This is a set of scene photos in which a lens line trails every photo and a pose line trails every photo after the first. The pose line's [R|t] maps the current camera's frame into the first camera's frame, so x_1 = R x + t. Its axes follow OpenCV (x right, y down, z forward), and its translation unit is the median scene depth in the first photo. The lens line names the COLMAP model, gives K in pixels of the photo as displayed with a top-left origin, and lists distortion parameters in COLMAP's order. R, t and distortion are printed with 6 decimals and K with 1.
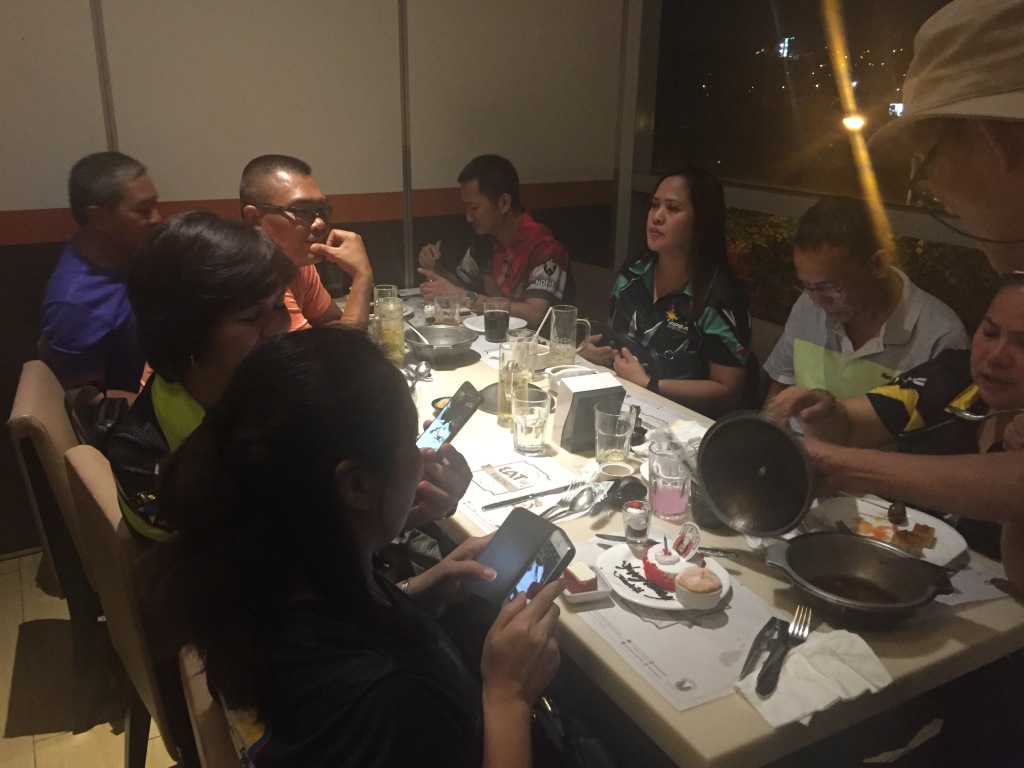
lens RADIAL K [[876.6, 0, 513.5], [0, 876.6, 381.0], [0, 0, 1]] dist [0.030021, -0.007238]
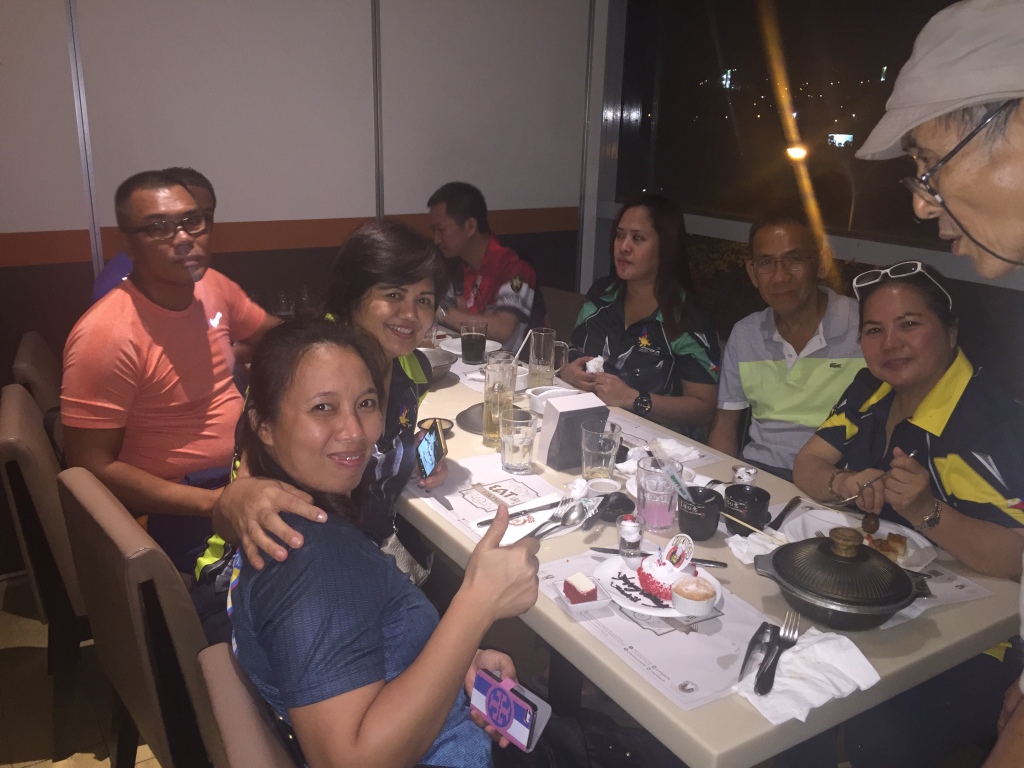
lens RADIAL K [[876.6, 0, 511.4], [0, 876.6, 384.1], [0, 0, 1]] dist [0.030021, -0.007238]
pose [[0.998547, -0.004596, 0.053684, -0.046344], [0.005896, 0.999692, -0.024090, 0.004912], [-0.053557, 0.024371, 0.998267, -0.031685]]
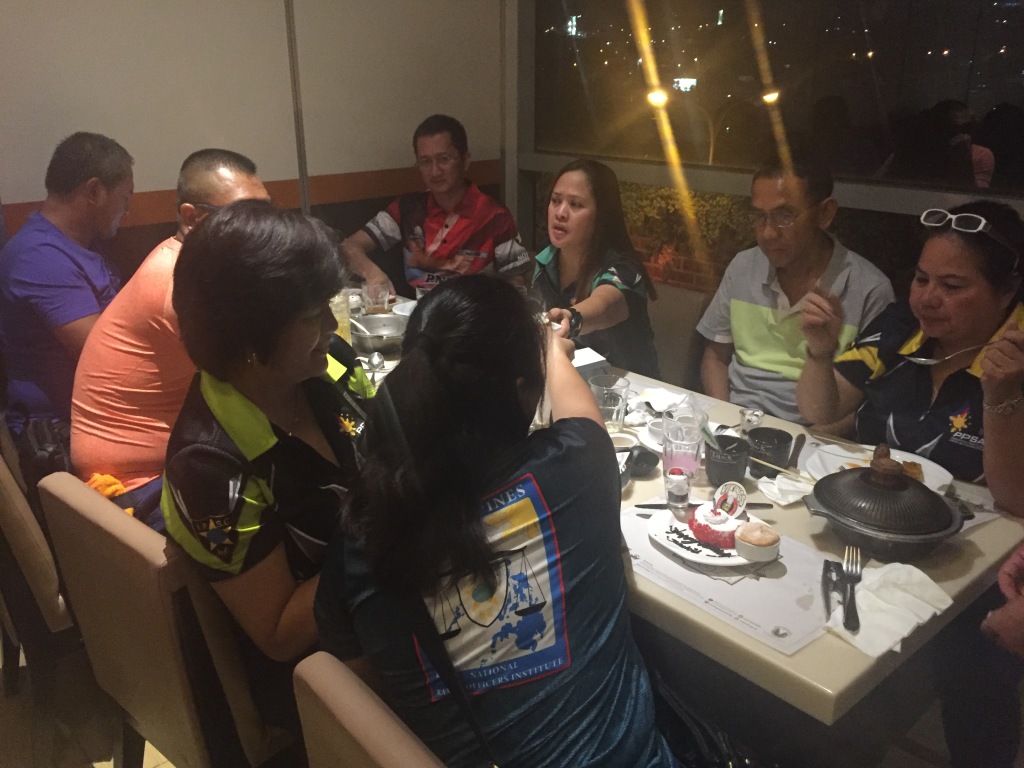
lens RADIAL K [[876.6, 0, 512.2], [0, 876.6, 387.5], [0, 0, 1]] dist [0.030021, -0.007238]
pose [[0.976879, -0.087106, 0.195244, -0.199065], [0.081735, 0.996025, 0.035418, -0.008014], [-0.197553, -0.018641, 0.980115, 0.019608]]
